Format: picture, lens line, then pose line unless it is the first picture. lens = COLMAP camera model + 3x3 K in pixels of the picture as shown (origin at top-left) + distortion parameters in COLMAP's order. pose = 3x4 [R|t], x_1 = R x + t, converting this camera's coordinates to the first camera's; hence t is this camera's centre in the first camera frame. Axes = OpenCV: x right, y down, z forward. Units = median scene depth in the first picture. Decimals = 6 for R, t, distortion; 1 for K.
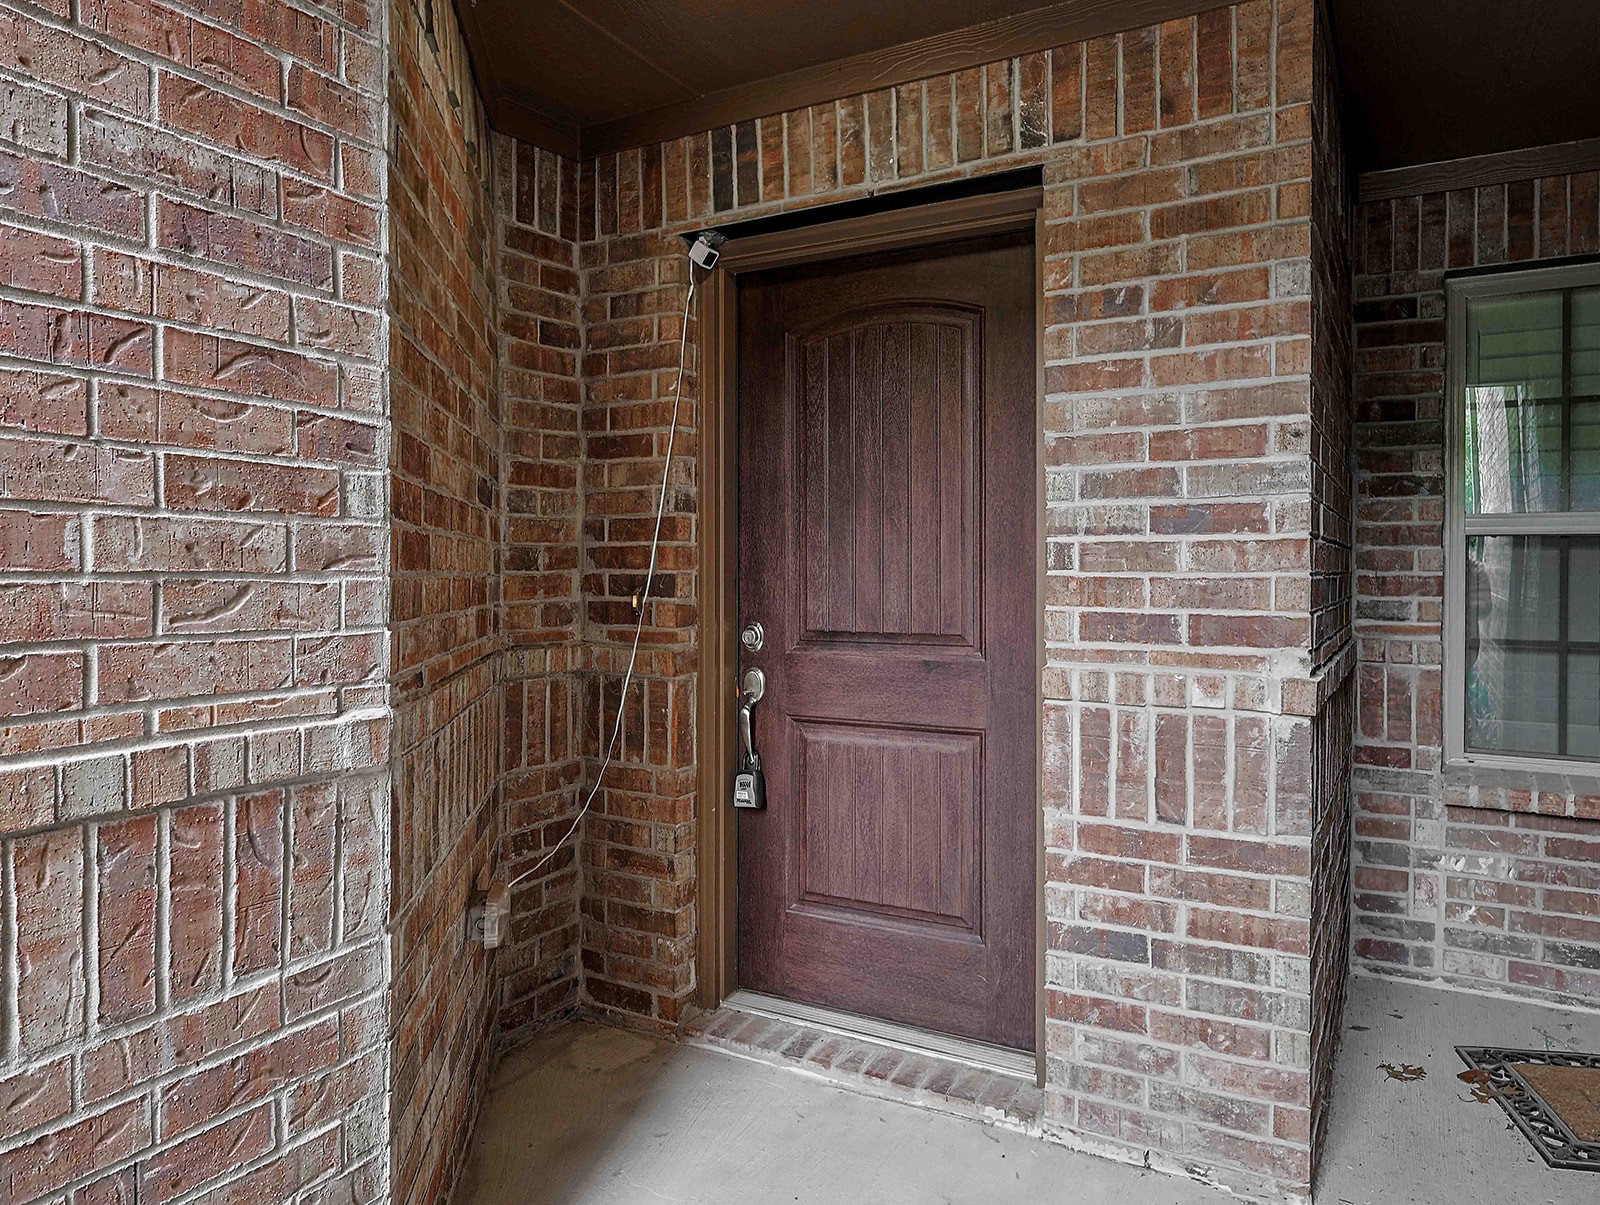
lens RADIAL K [[1103.7, 0, 829.1], [0, 1103.7, 566.0], [0, 0, 1]] dist [-0.004390, 0.000213]
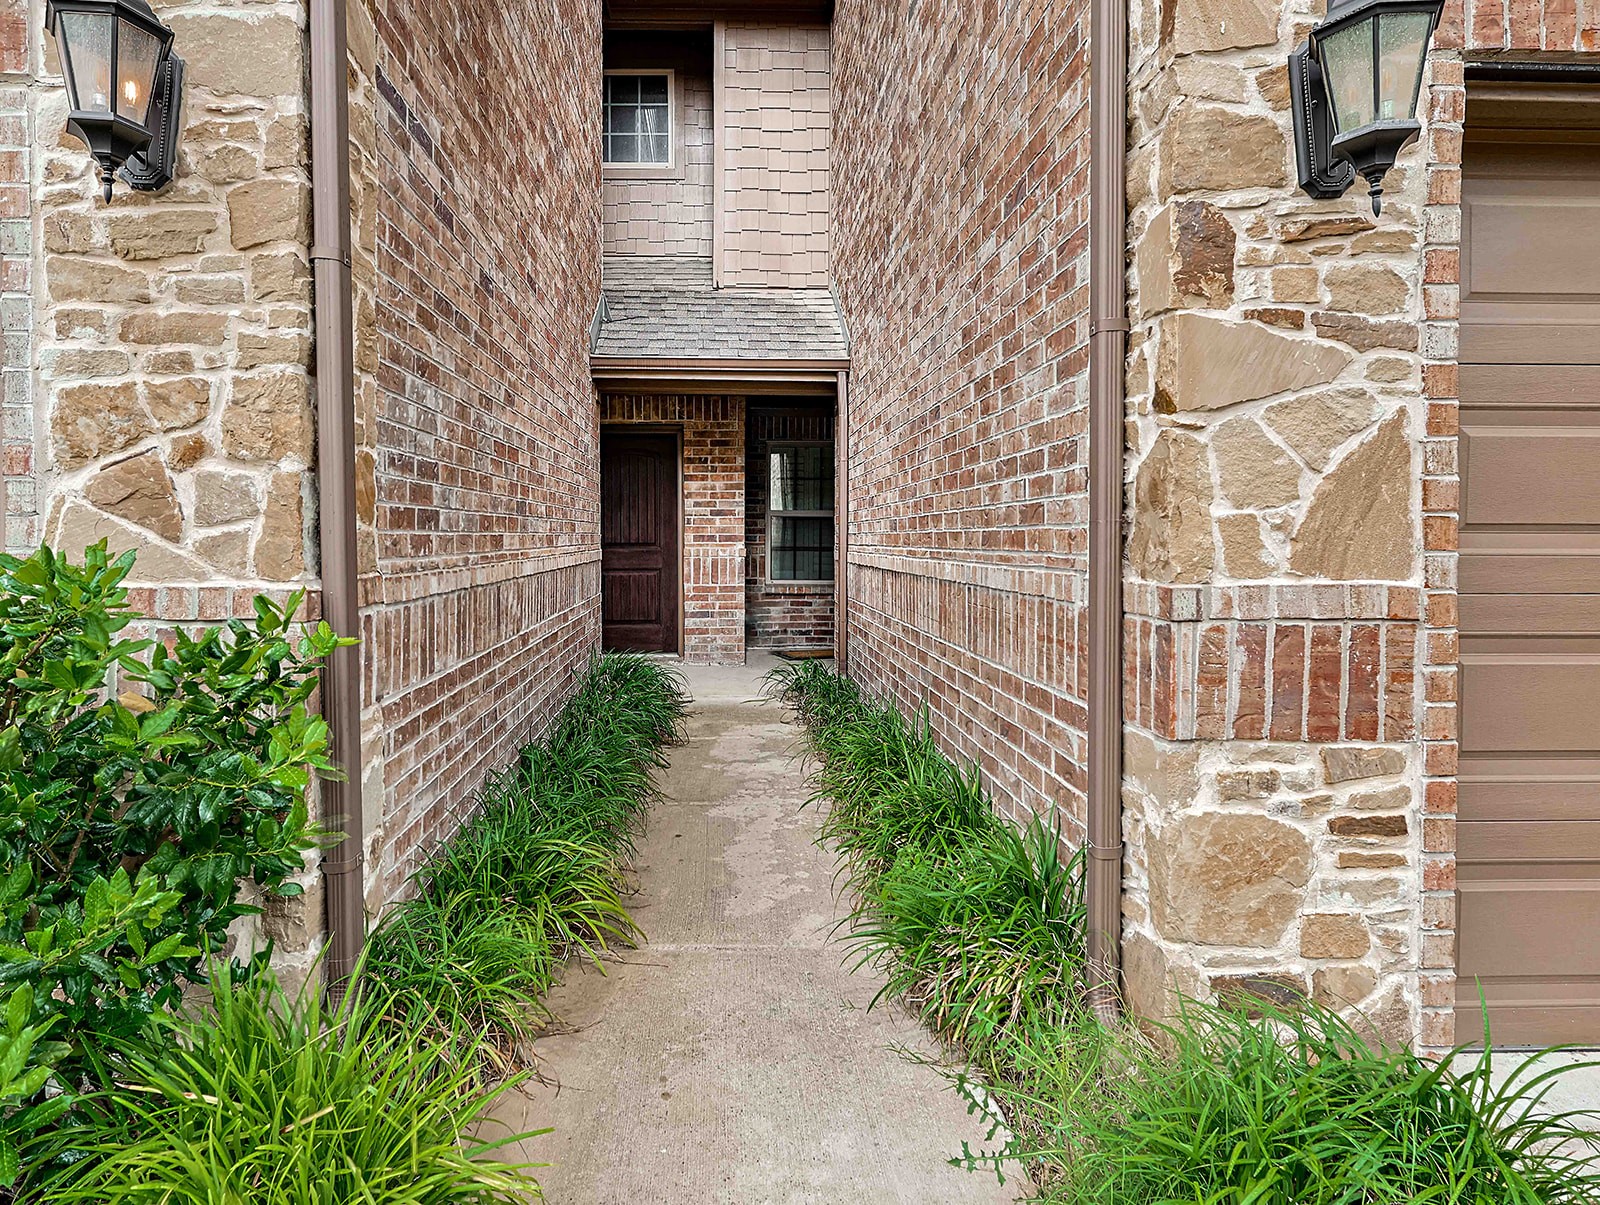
lens RADIAL K [[1103.7, 0, 795.8], [0, 1103.7, 597.3], [0, 0, 1]] dist [-0.004390, 0.000213]
pose [[0.843572, -0.027200, 0.536327, -1.696742], [-0.000534, 0.998673, 0.051489, 0.063292], [-0.537017, -0.043721, 0.842438, -2.737738]]
